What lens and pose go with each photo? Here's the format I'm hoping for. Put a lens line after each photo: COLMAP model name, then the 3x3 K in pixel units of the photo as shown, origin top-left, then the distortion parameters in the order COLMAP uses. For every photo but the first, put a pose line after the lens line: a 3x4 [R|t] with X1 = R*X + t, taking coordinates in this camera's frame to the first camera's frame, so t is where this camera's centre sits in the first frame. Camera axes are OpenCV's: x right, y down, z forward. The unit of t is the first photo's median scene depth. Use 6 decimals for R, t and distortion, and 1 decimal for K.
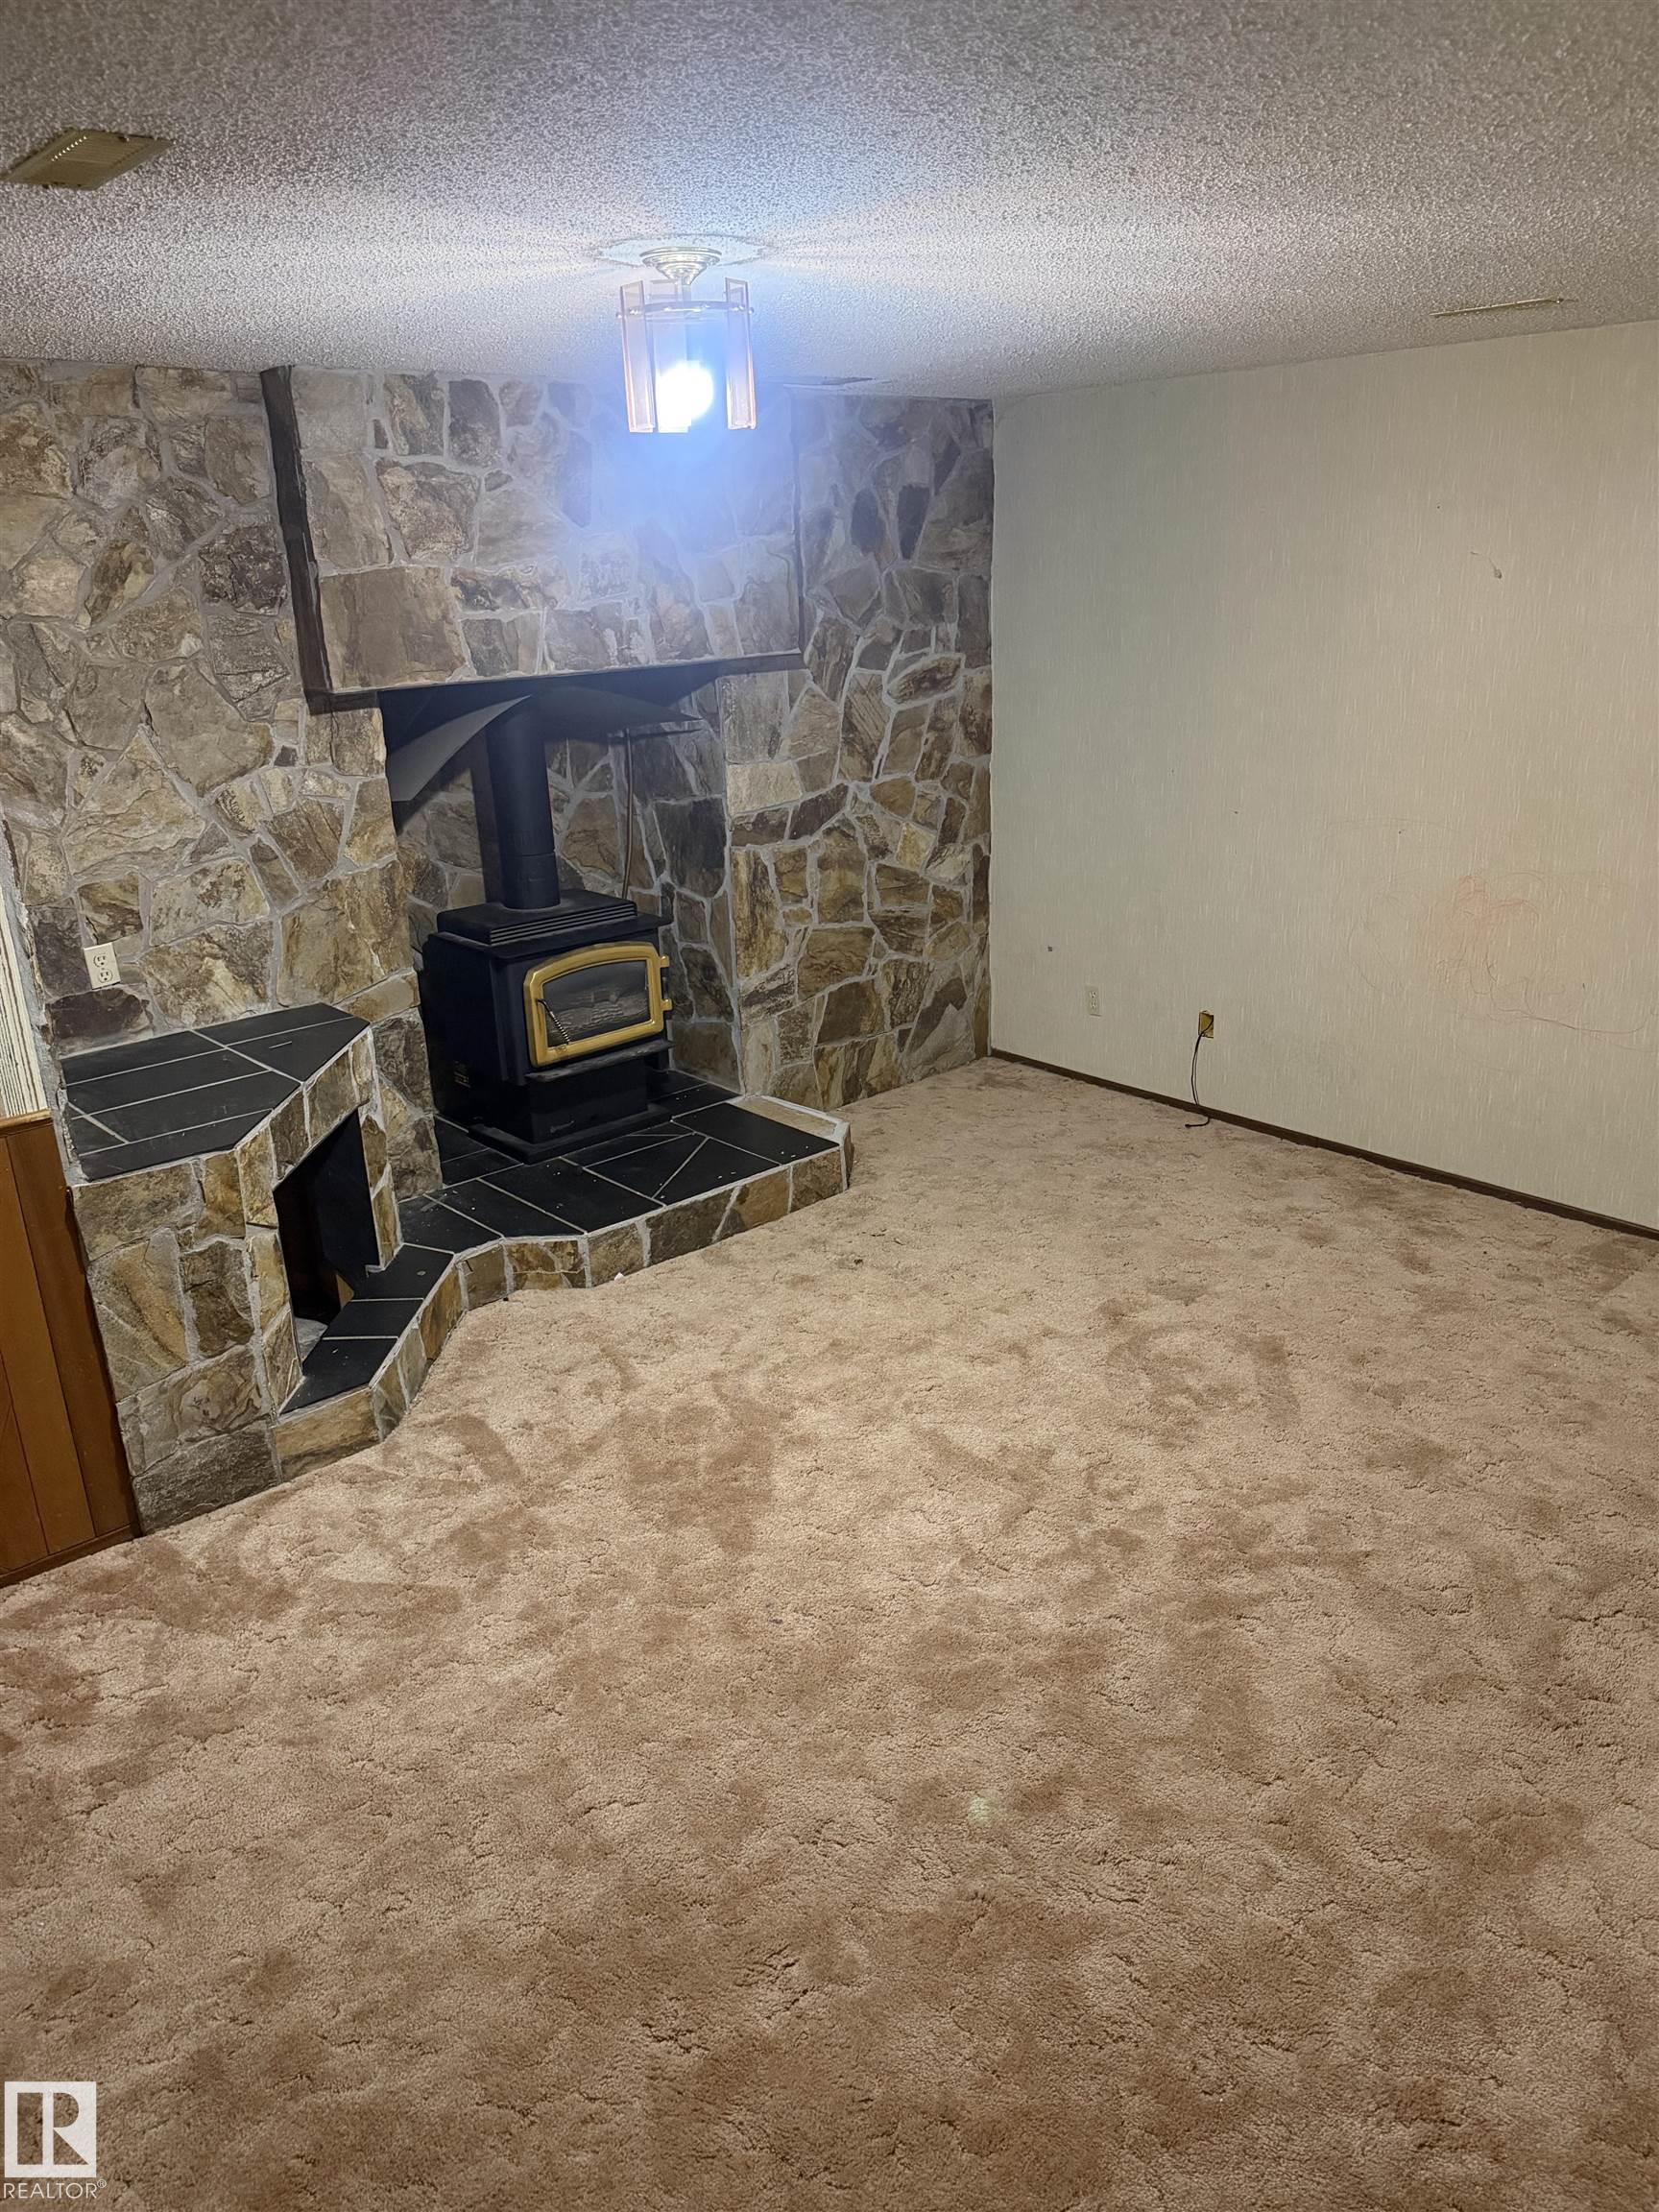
lens RADIAL K [[1539.5, 0, 858.2], [0, 1539.5, 1097.9], [0, 0, 1]] dist [0.146352, -0.293524]
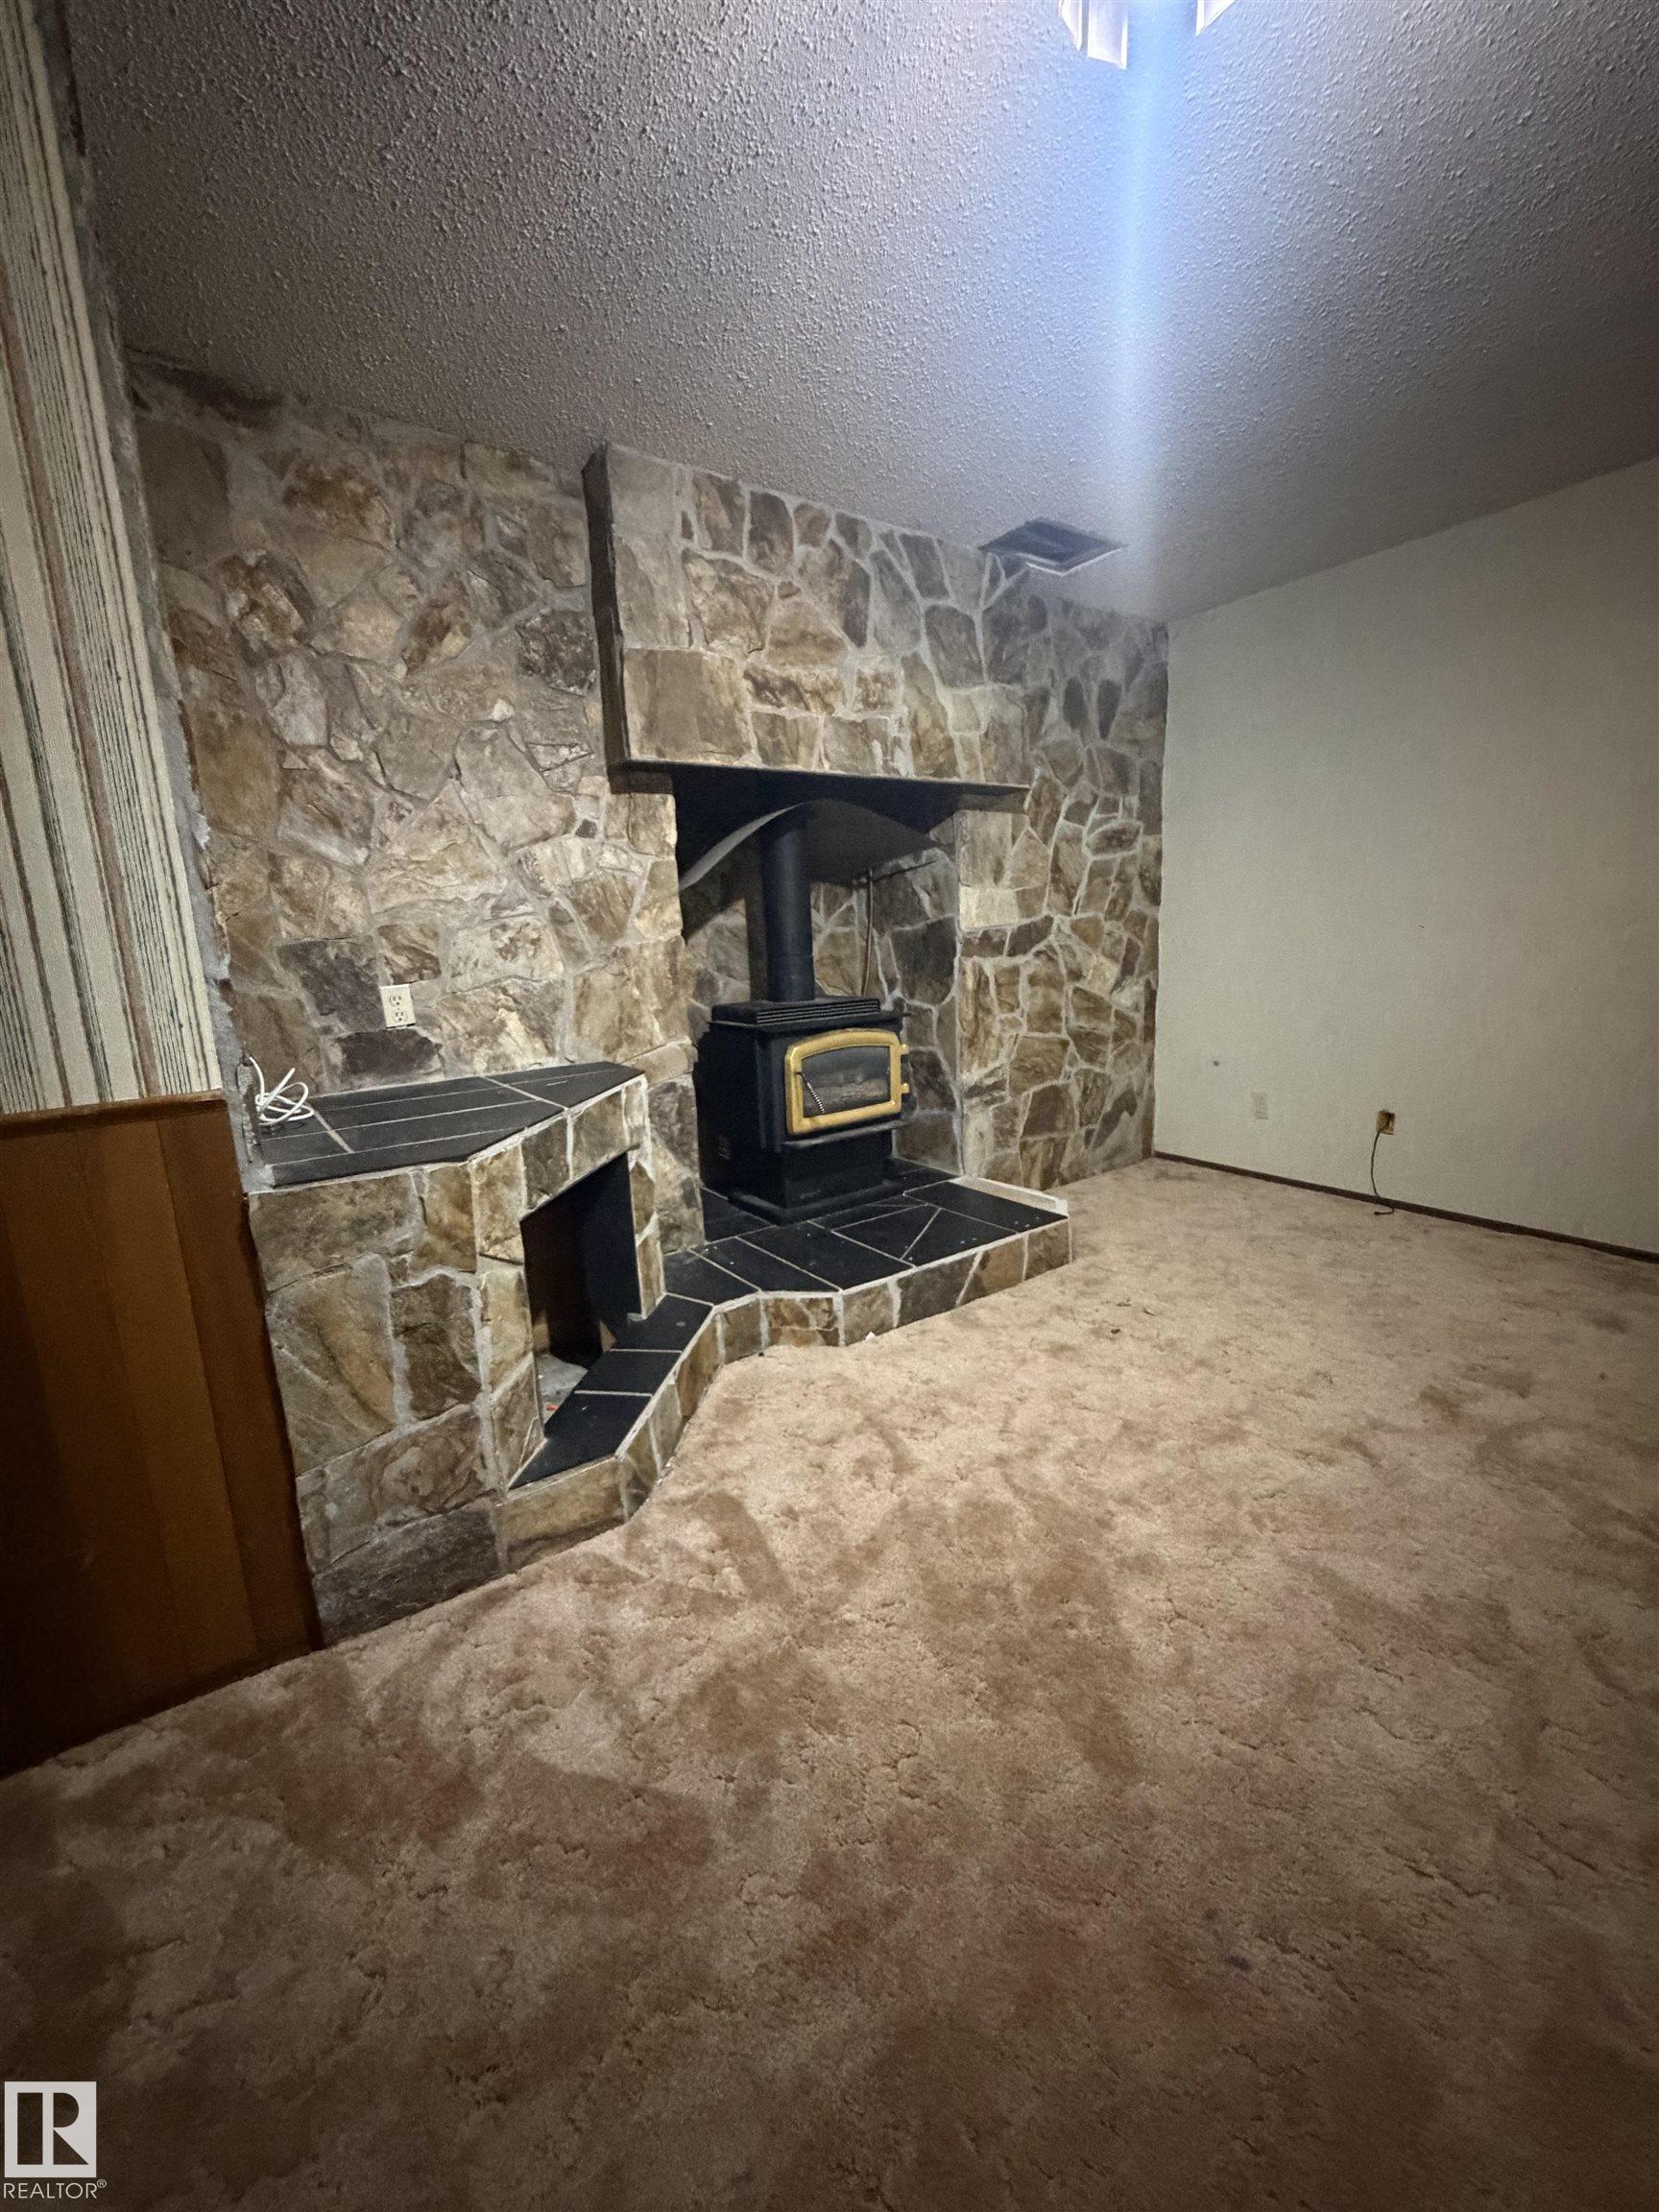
lens RADIAL K [[878.5, 0, 840.3], [0, 878.5, 1110.5], [0, 0, 1]] dist [0.000012, -0.000241]
pose [[0.993865, 0.014853, -0.109595, -0.123639], [-0.029129, 0.991108, -0.129834, 0.048790], [0.106692, 0.132230, 0.985460, 0.452564]]
